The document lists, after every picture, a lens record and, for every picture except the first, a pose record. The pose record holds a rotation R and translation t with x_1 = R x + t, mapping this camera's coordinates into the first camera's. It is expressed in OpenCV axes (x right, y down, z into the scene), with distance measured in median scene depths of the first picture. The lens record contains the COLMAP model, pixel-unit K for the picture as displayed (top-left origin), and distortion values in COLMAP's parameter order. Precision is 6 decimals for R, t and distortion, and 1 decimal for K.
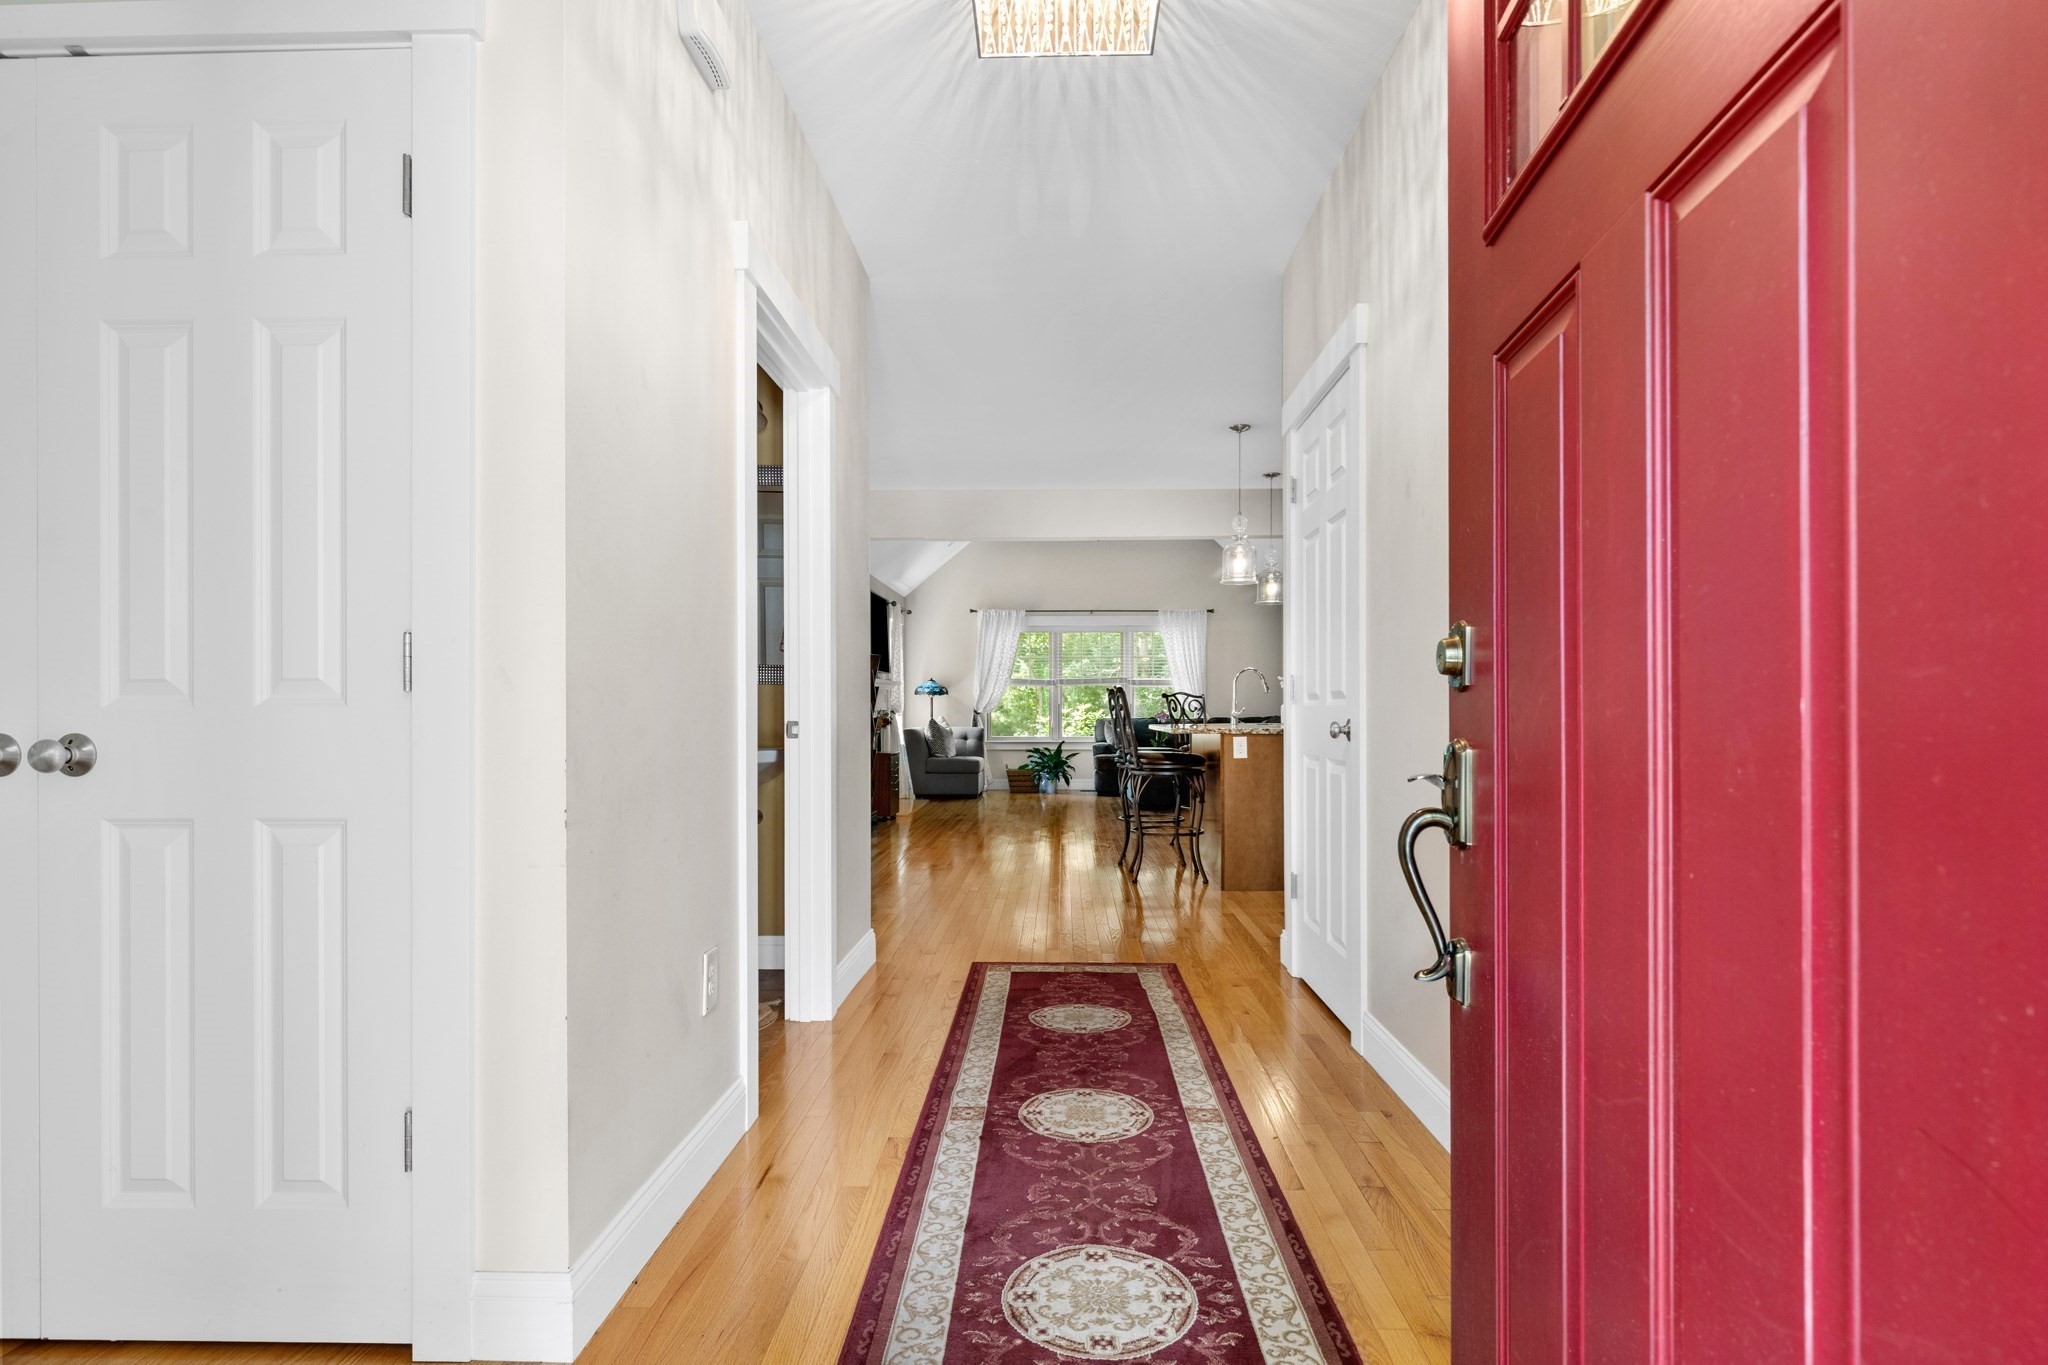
lens RADIAL K [[1057.2, 0, 1024.0], [0, 1057.2, 682.5], [0, 0, 1]] dist [-0.000276, -0.000006]
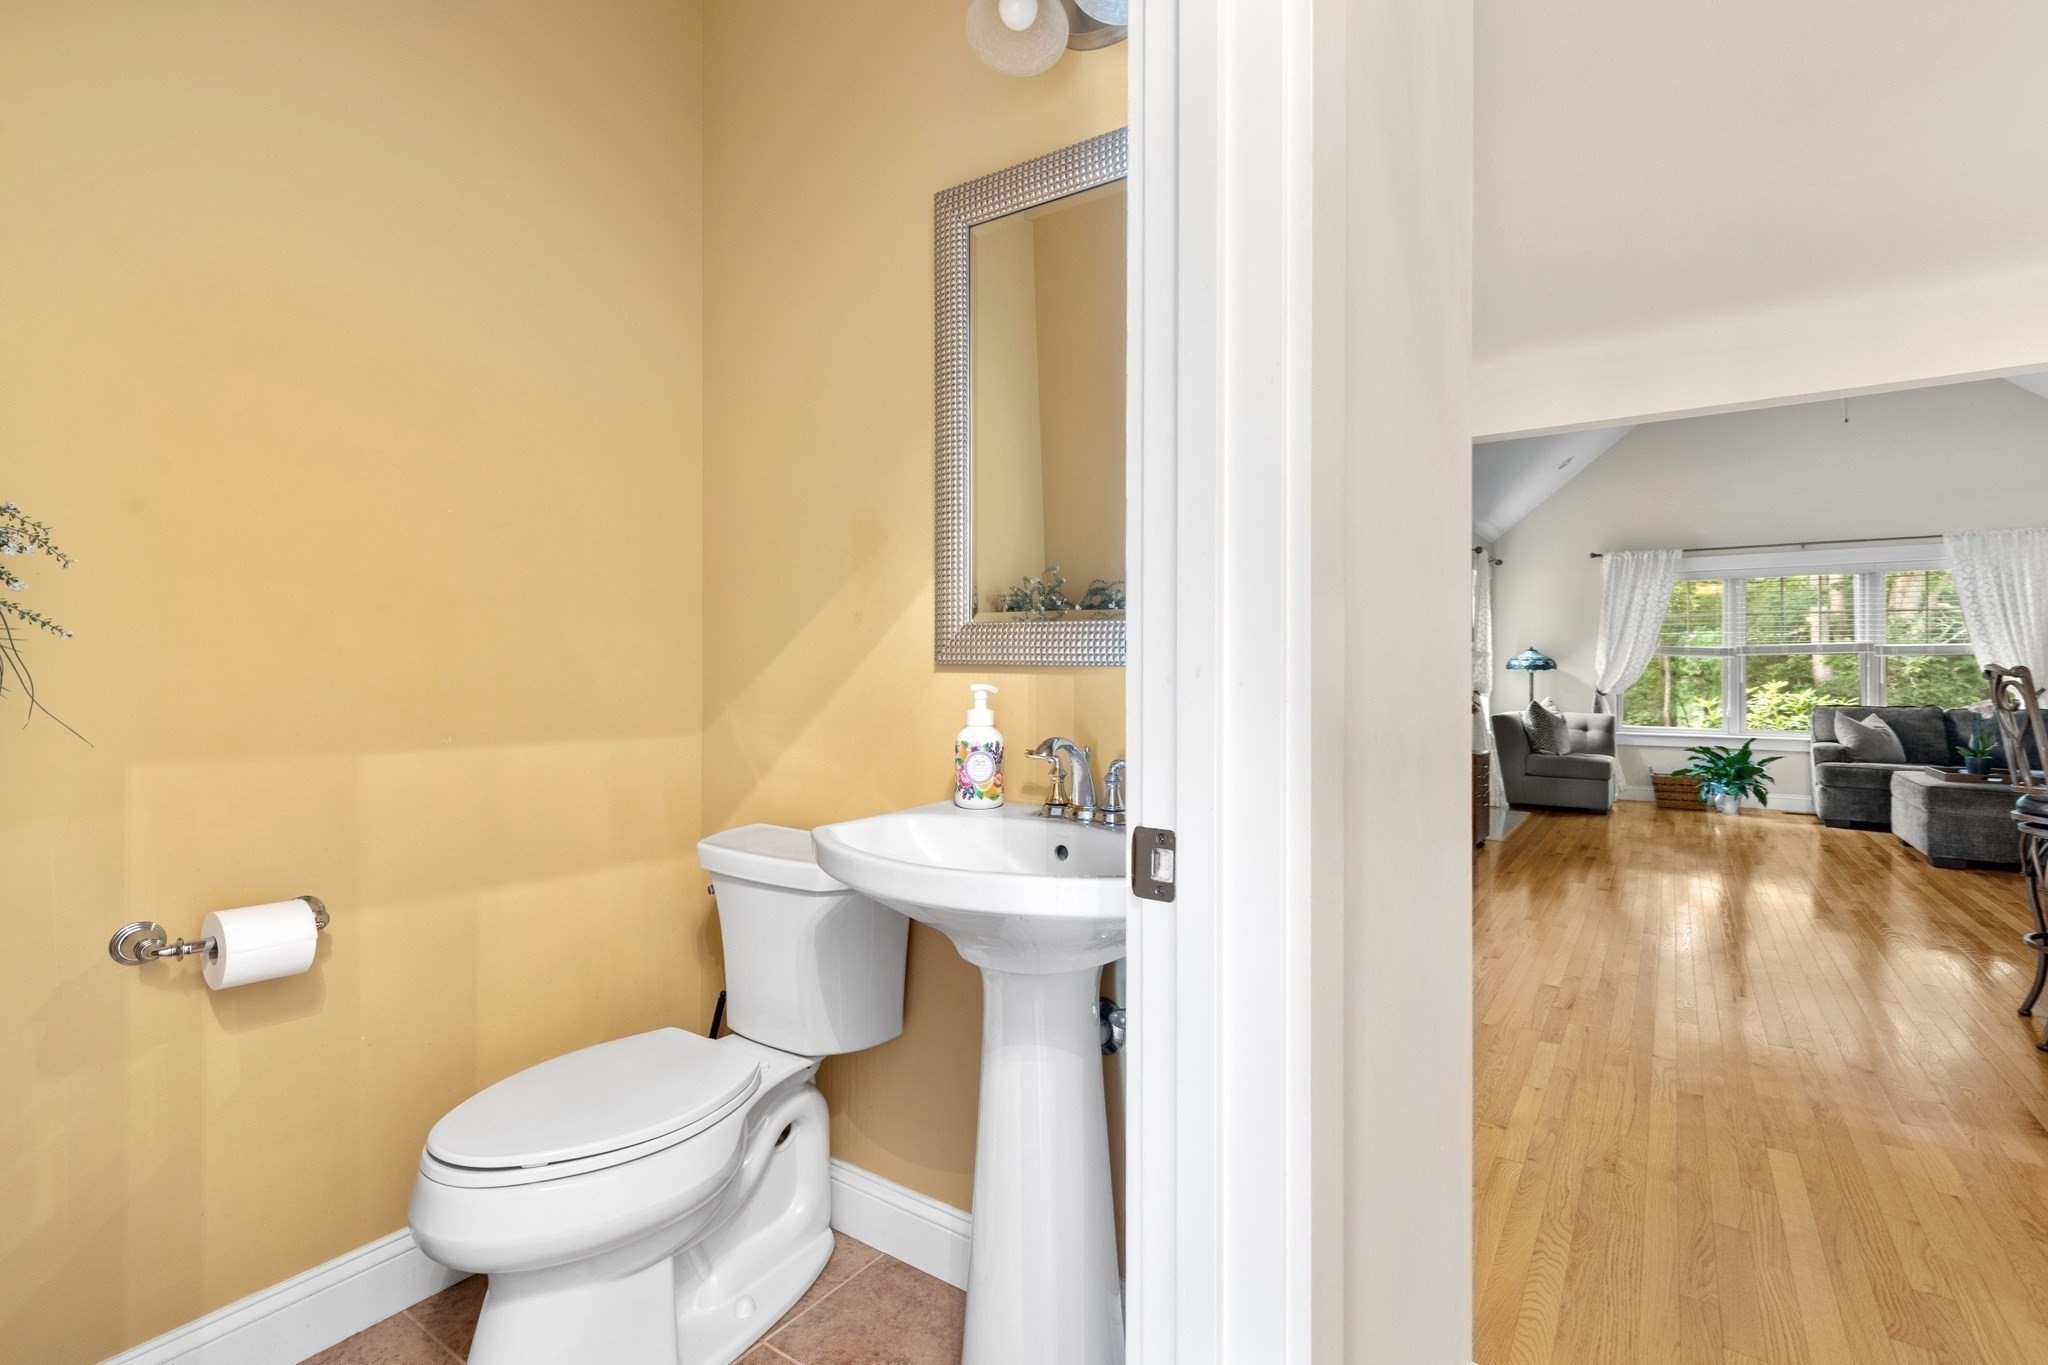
lens RADIAL K [[945.0, 0, 1024.0], [0, 945.0, 682.5], [0, 0, 1]] dist [0.000644, 0.000064]
pose [[0.848434, 0.006881, -0.529257, -0.038978], [0.008863, 0.999591, 0.027204, -0.000739], [0.529227, -0.027771, 0.848025, 0.239923]]
